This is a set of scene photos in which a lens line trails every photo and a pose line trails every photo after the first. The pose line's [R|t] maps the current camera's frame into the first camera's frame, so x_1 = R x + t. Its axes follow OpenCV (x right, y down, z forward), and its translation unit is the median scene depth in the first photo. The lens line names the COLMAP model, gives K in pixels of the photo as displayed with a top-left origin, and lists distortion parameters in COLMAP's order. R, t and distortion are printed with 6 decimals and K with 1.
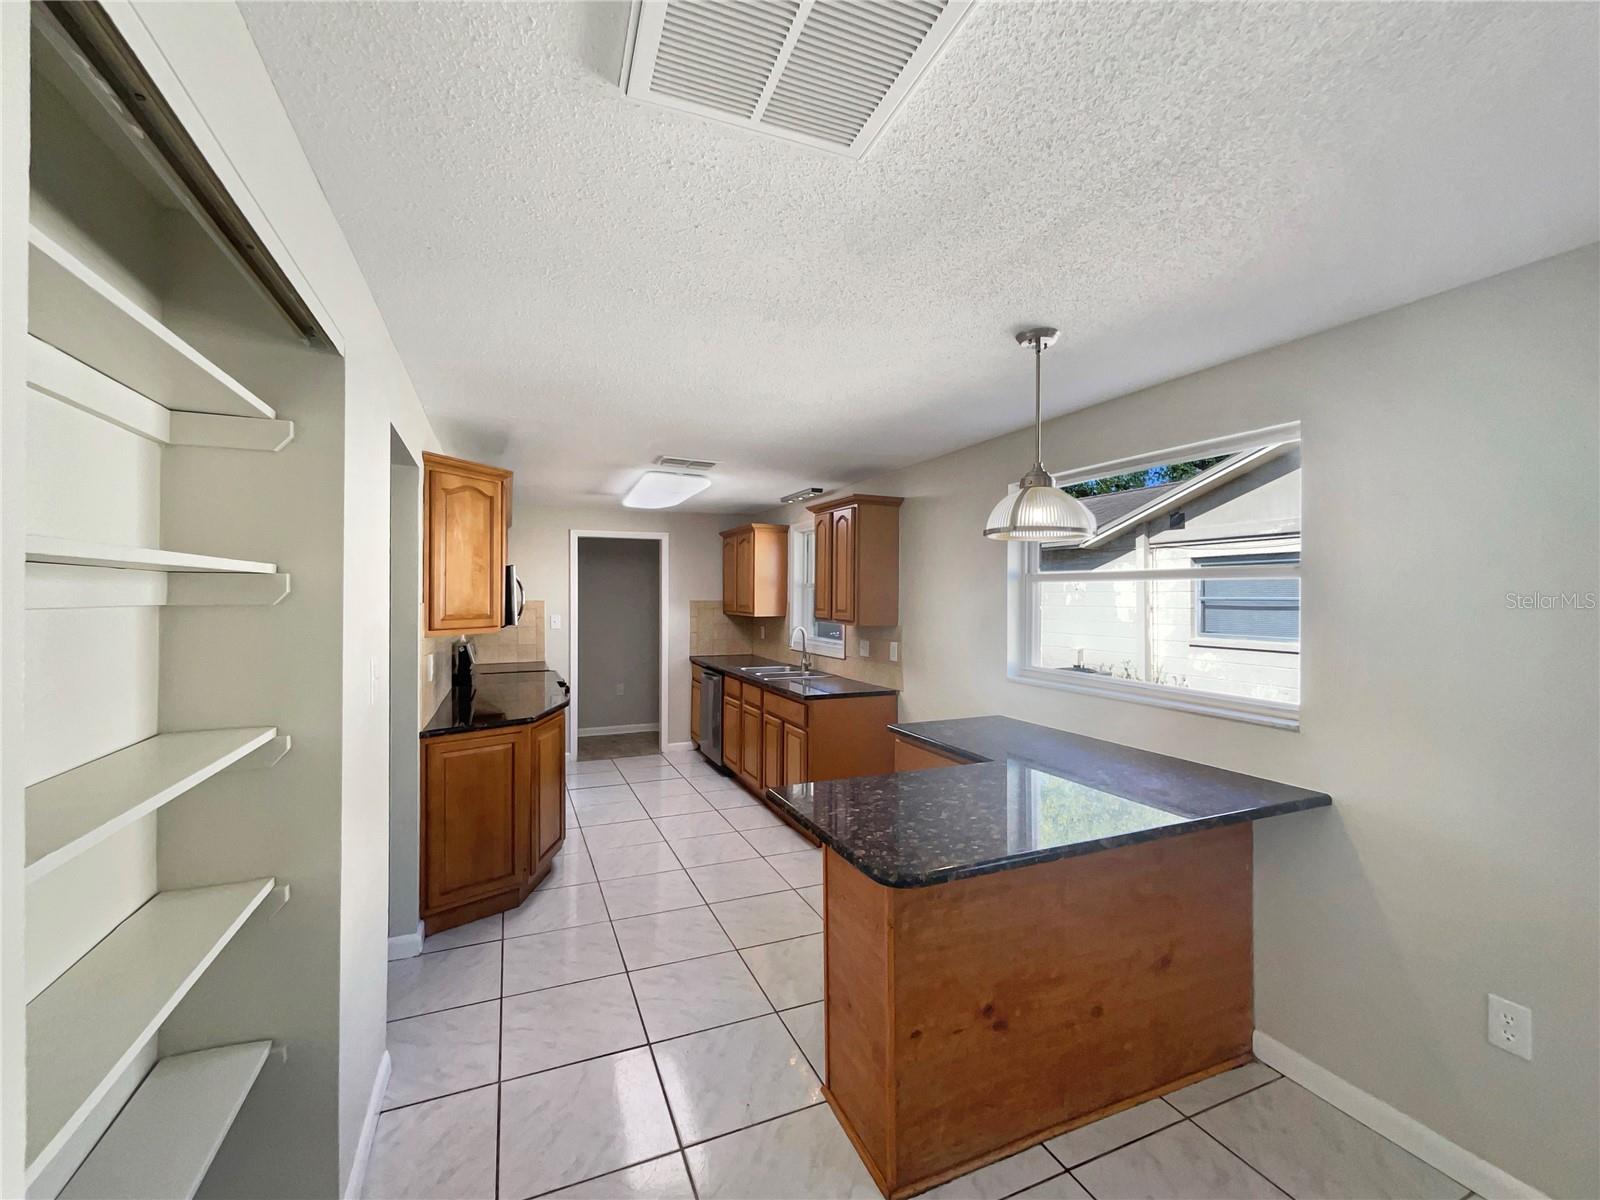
lens RADIAL K [[667.3, 0, 801.4], [0, 667.3, 609.1], [0, 0, 1]] dist [0.013469, 0.000022]
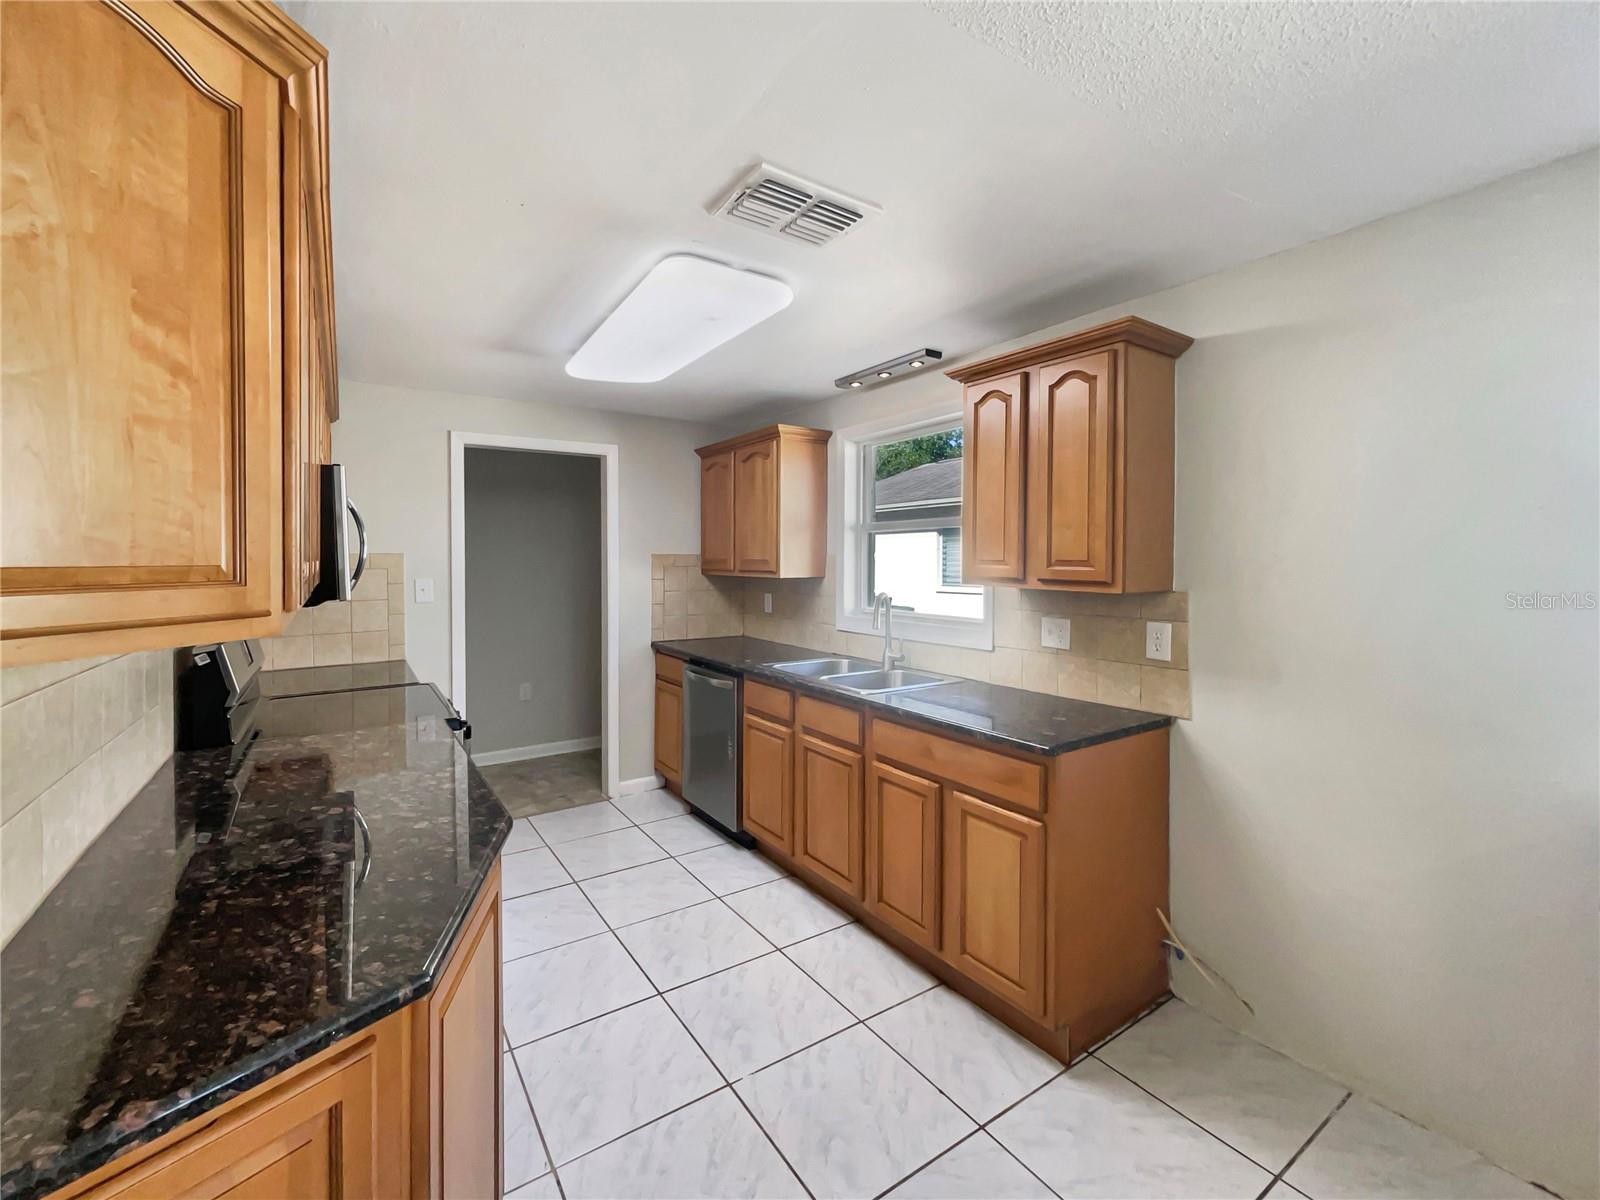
lens RADIAL K [[659.1, 0, 796.3], [0, 659.1, 572.5], [0, 0, 1]] dist [-0.000226, -0.000051]
pose [[0.981753, -0.007608, 0.190007, -0.172145], [0.007383, 0.999971, 0.001895, 0.005509], [-0.190016, -0.000458, 0.981781, 0.407521]]
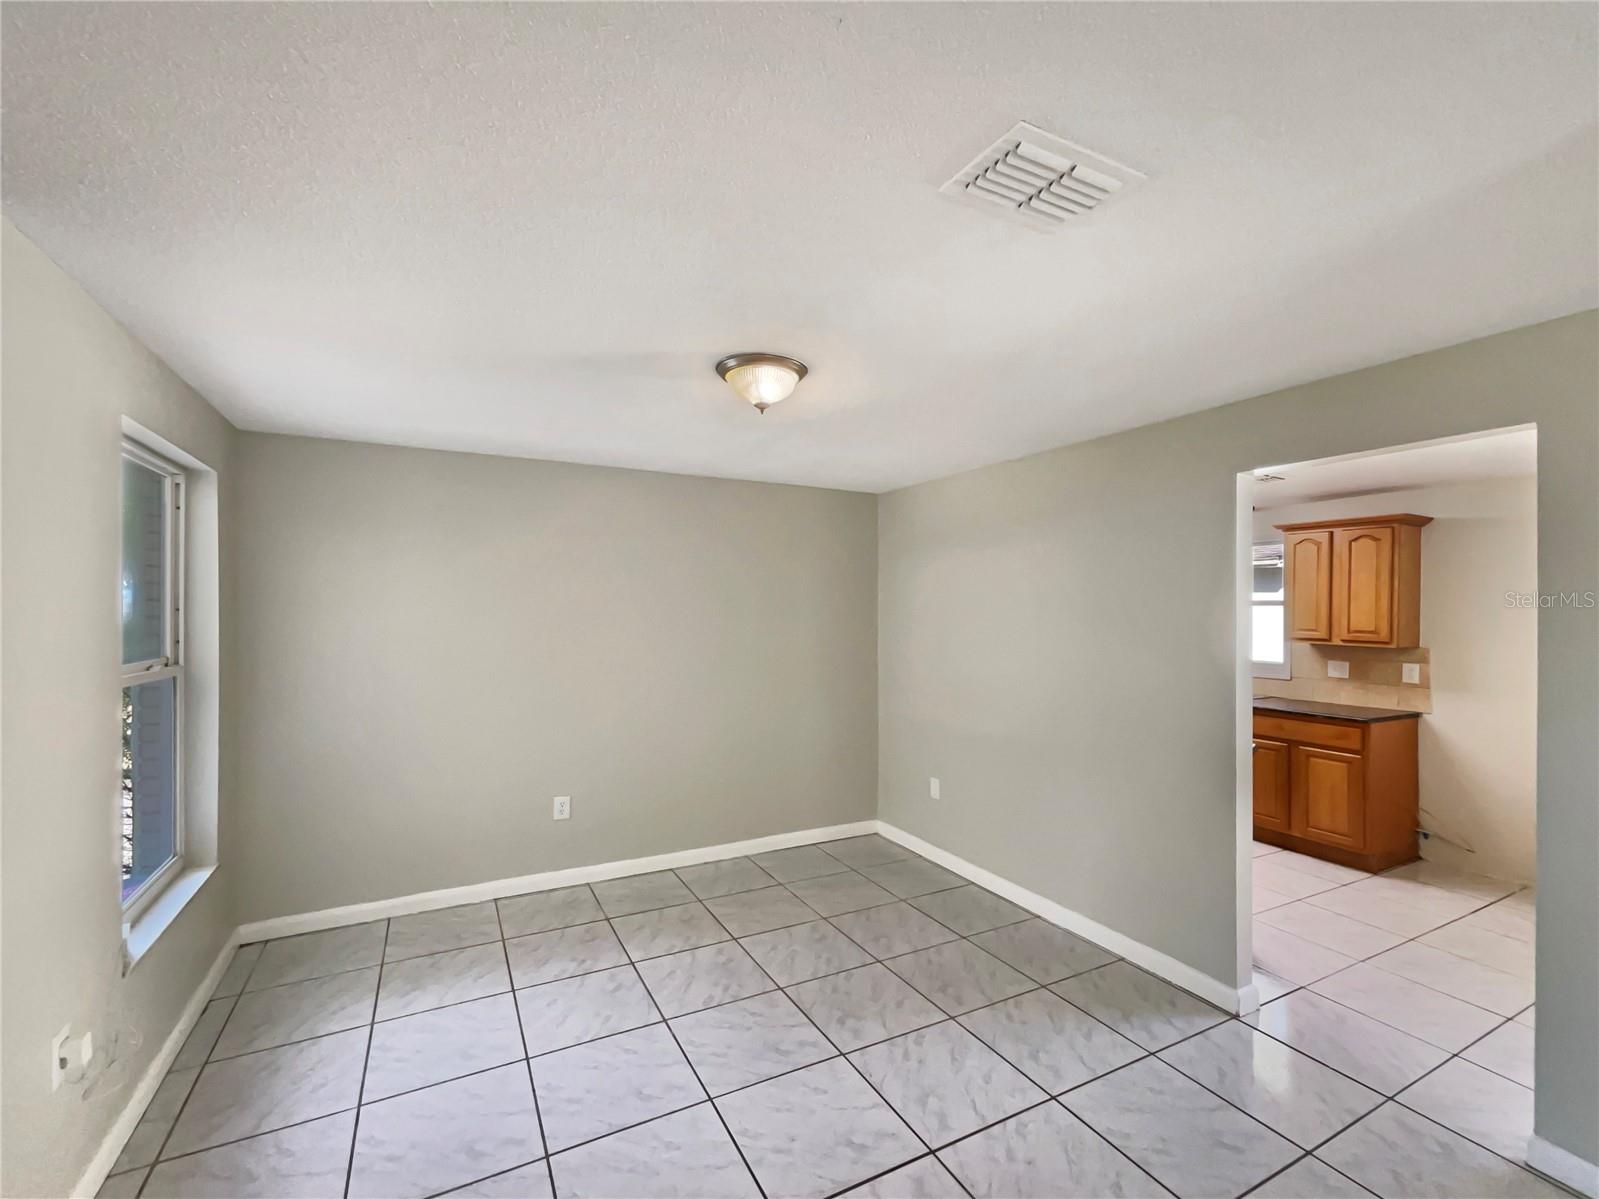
lens RADIAL K [[666.8, 0, 800.9], [0, 666.8, 608.5], [0, 0, 1]] dist [0.013469, 0.000022]
pose [[0.995954, 0.011561, 0.089121, -0.626320], [-0.010057, 0.999800, -0.017306, -0.004287], [-0.089303, 0.016340, 0.995870, 0.063644]]
